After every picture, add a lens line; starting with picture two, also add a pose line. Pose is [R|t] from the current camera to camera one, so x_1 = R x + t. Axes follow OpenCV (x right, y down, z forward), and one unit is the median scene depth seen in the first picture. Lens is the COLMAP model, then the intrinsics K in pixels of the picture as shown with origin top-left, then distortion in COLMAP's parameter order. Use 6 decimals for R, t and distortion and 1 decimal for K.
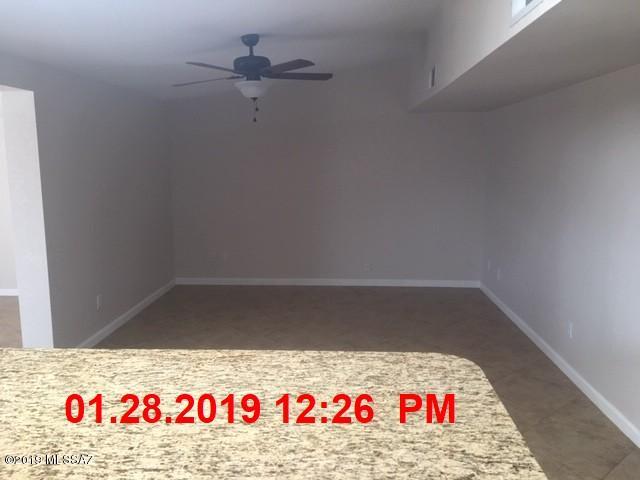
lens RADIAL K [[548.5, 0, 322.4], [0, 548.5, 238.5], [0, 0, 1]] dist [0.019527, -0.025767]
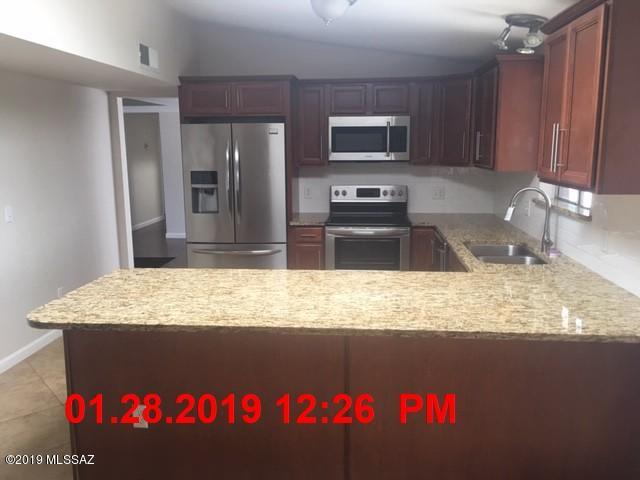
lens RADIAL K [[548.5, 0, 320.9], [0, 548.5, 239.5], [0, 0, 1]] dist [0.019527, -0.025767]
pose [[-0.999128, -0.001738, 0.041713, -0.413727], [0.011384, 0.949936, 0.312238, -0.296661], [-0.040168, 0.312441, -0.949088, 2.045919]]
